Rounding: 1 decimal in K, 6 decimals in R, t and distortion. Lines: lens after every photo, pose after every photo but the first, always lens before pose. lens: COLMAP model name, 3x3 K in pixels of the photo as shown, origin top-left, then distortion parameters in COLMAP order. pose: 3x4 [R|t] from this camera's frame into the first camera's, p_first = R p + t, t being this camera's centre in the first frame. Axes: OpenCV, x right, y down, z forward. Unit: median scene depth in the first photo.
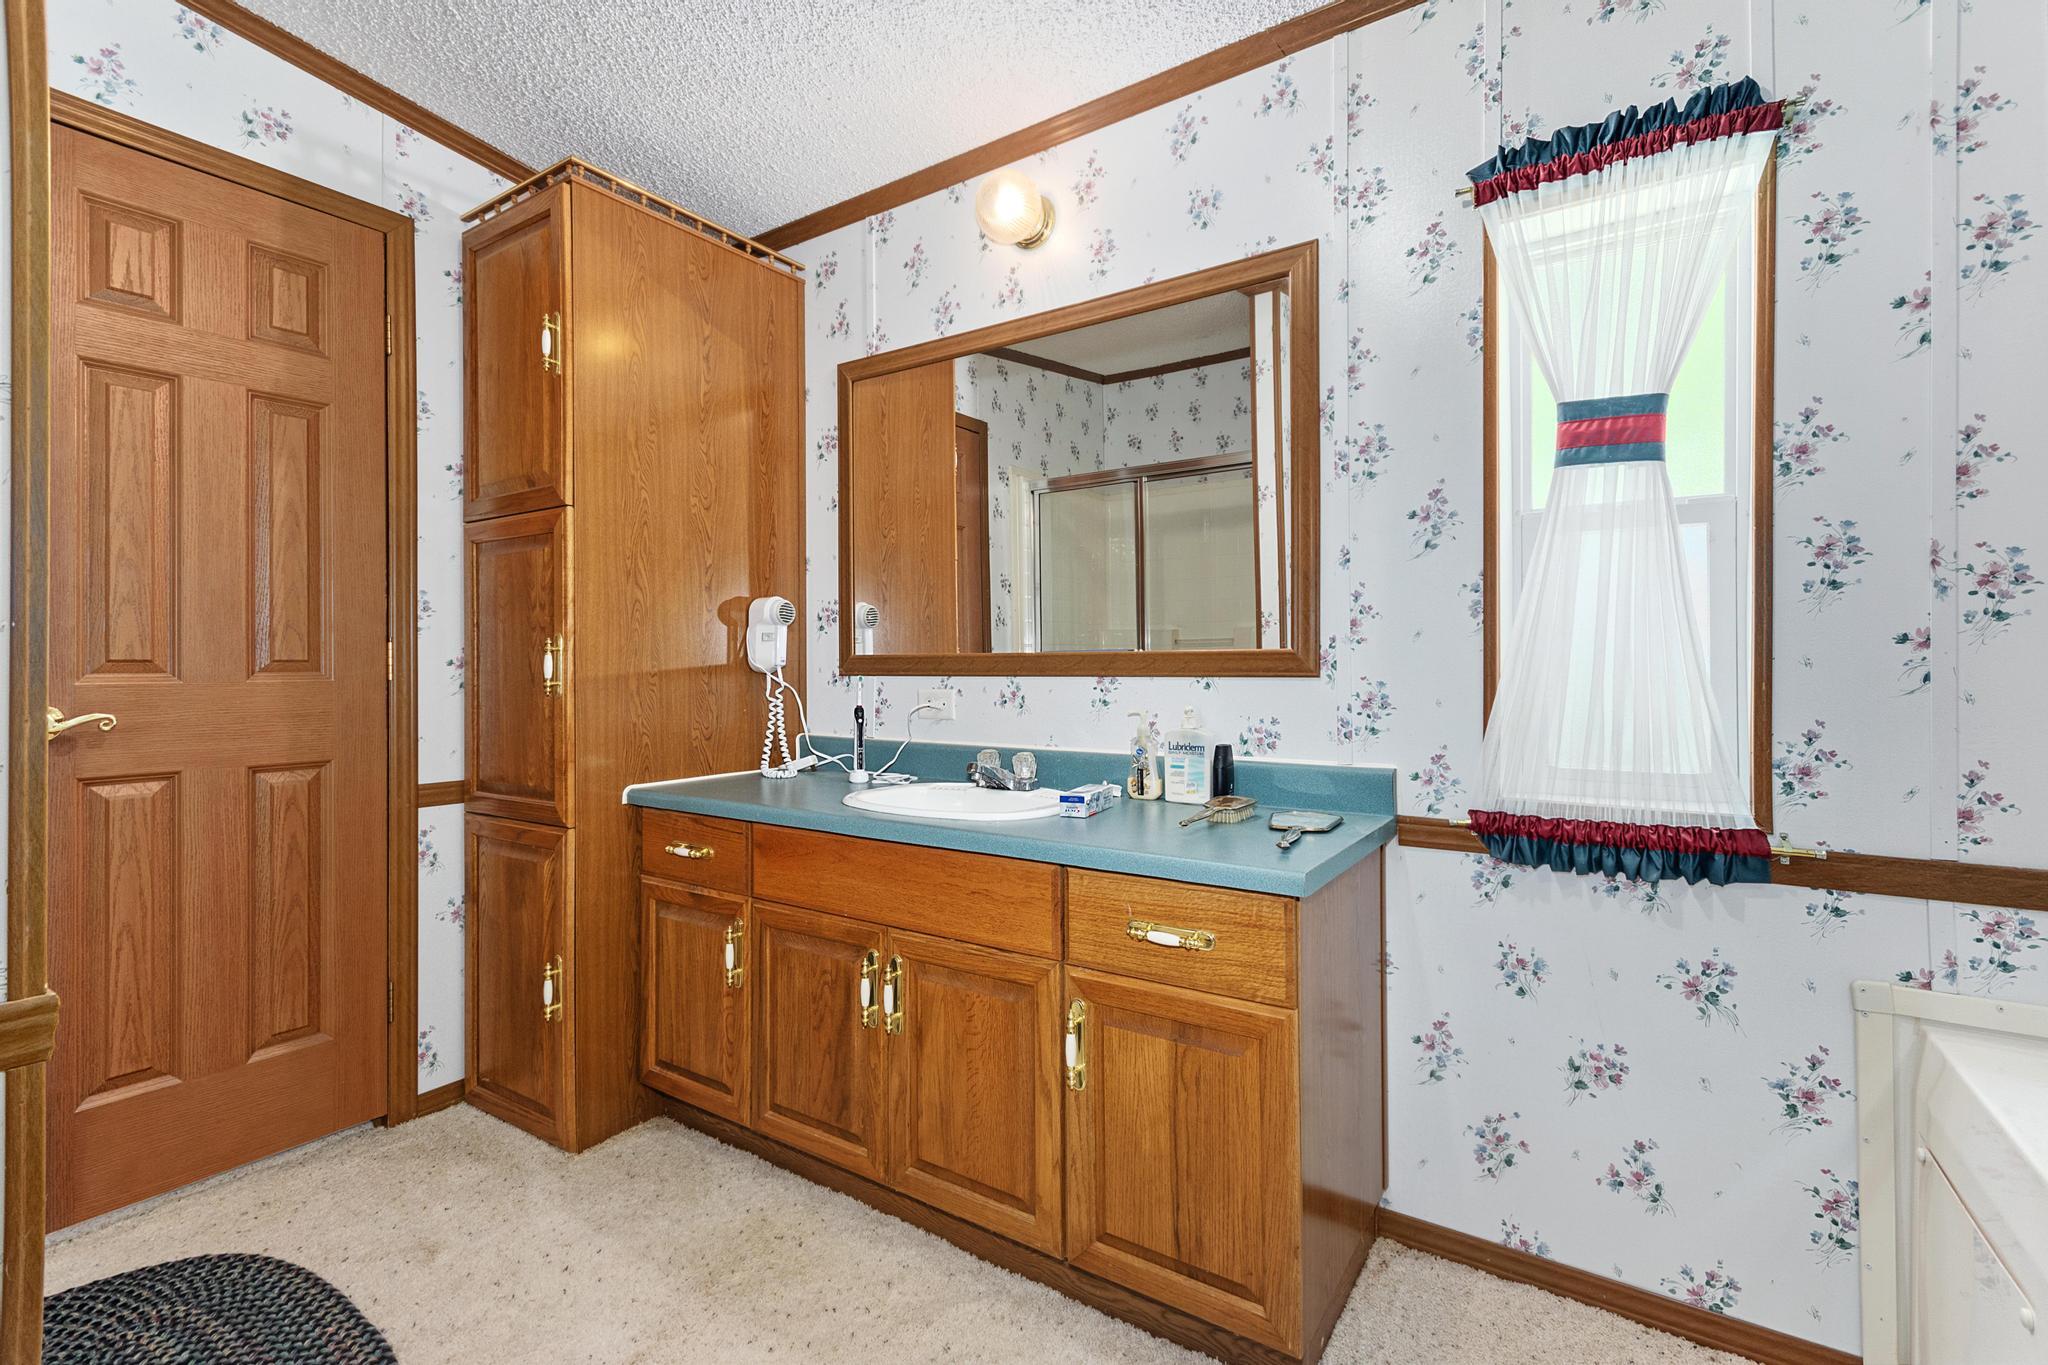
lens RADIAL K [[912.7, 0, 1035.2], [0, 912.7, 666.3], [0, 0, 1]] dist [0.007238, -0.000506]
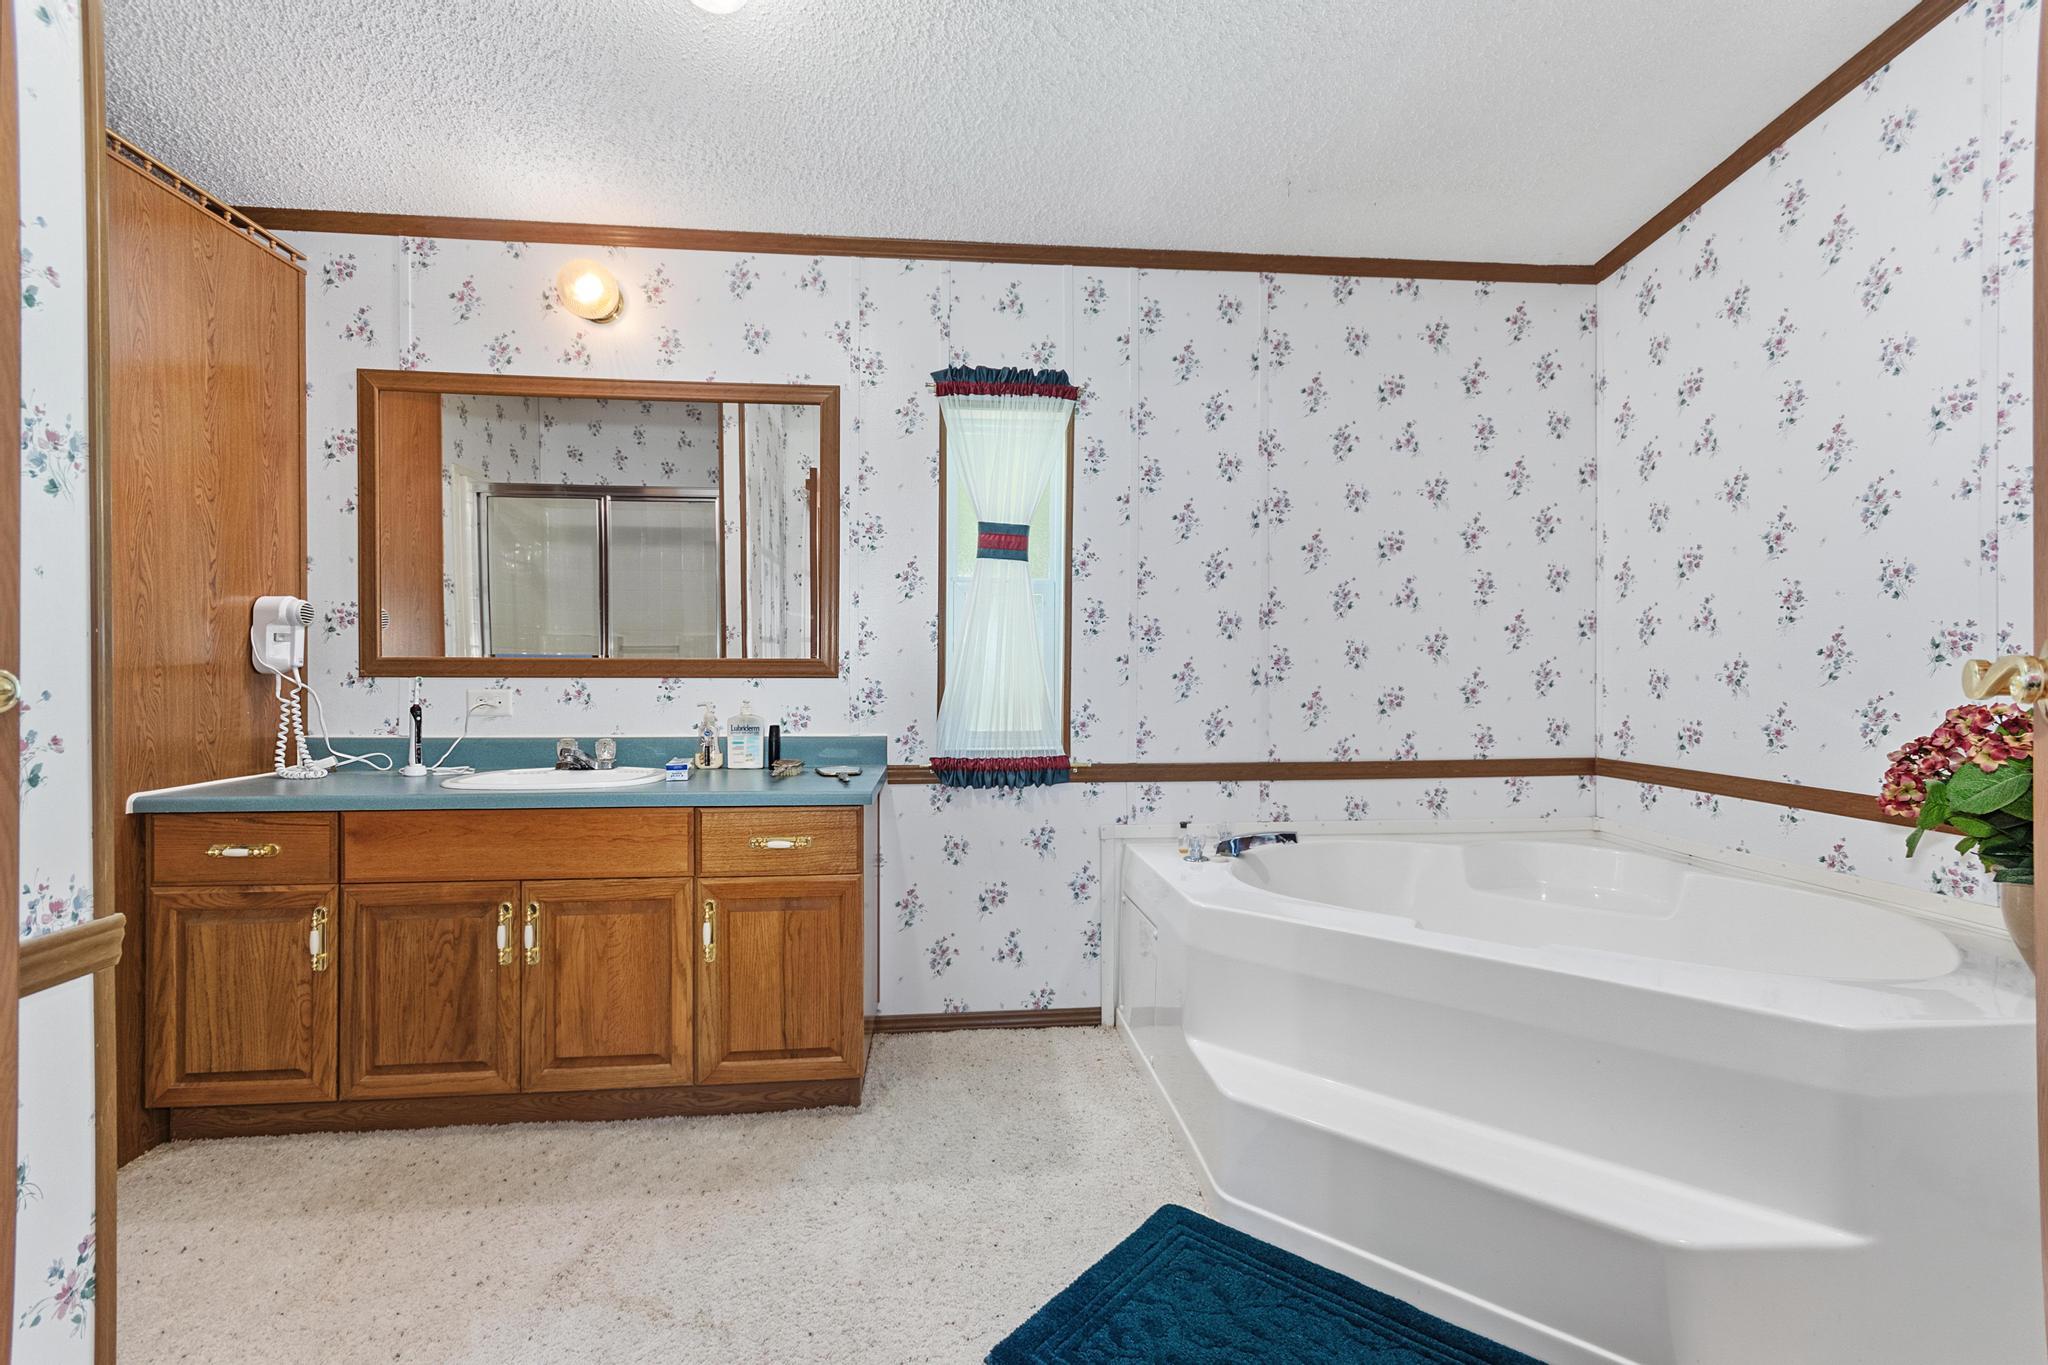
lens RADIAL K [[908.7, 0, 1030.3], [0, 908.7, 689.4], [0, 0, 1]] dist [0.008351, 0.000026]
pose [[0.777165, -0.006429, 0.629264, -0.414395], [-0.006013, 0.999826, 0.017641, 0.002817], [-0.629268, -0.017494, 0.776991, -0.388529]]
